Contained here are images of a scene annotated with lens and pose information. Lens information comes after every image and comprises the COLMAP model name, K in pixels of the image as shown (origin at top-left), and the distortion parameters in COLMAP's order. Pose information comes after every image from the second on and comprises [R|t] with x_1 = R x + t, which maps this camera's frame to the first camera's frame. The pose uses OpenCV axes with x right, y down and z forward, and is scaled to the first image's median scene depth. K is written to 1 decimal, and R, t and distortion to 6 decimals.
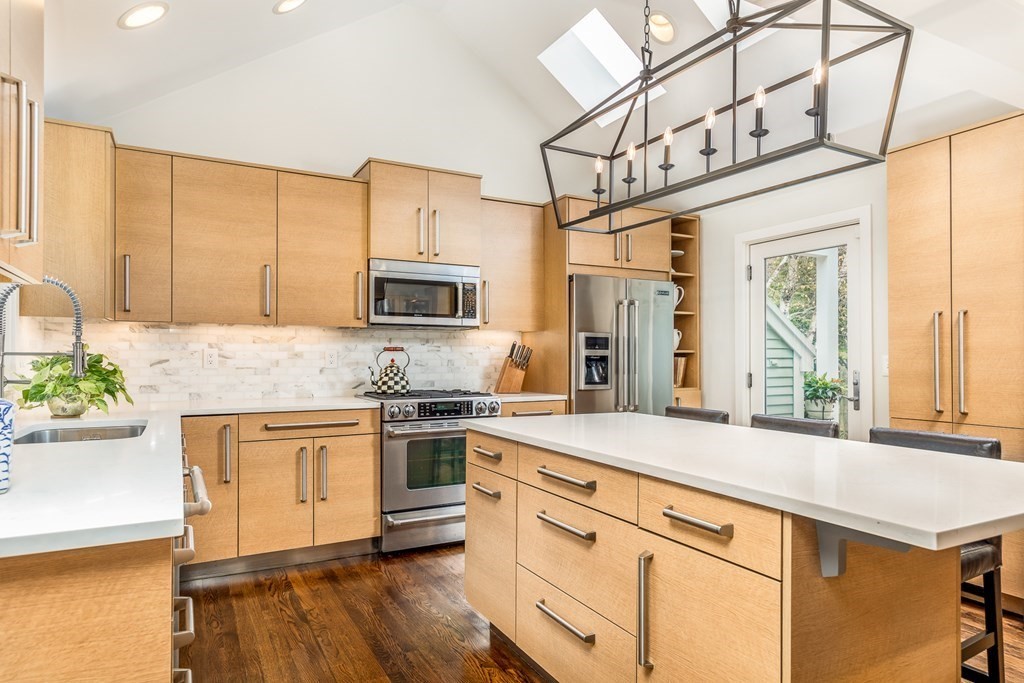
lens RADIAL K [[615.1, 0, 508.2], [0, 615.1, 342.1], [0, 0, 1]] dist [0.006075, 0.002528]
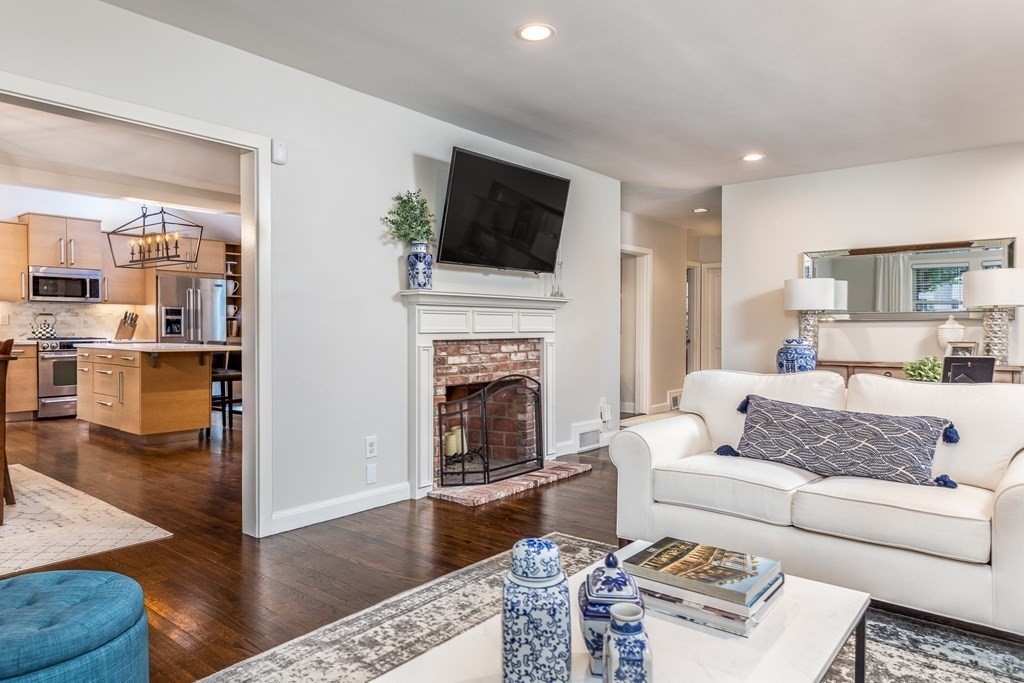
lens RADIAL K [[666.1, 0, 507.1], [0, 666.1, 340.8], [0, 0, 1]] dist [-0.011535, -0.002237]
pose [[0.925461, -0.003931, 0.378822, 0.341690], [-0.011829, 0.999159, 0.039265, -0.003735], [-0.378658, -0.040819, 0.924636, -1.361129]]
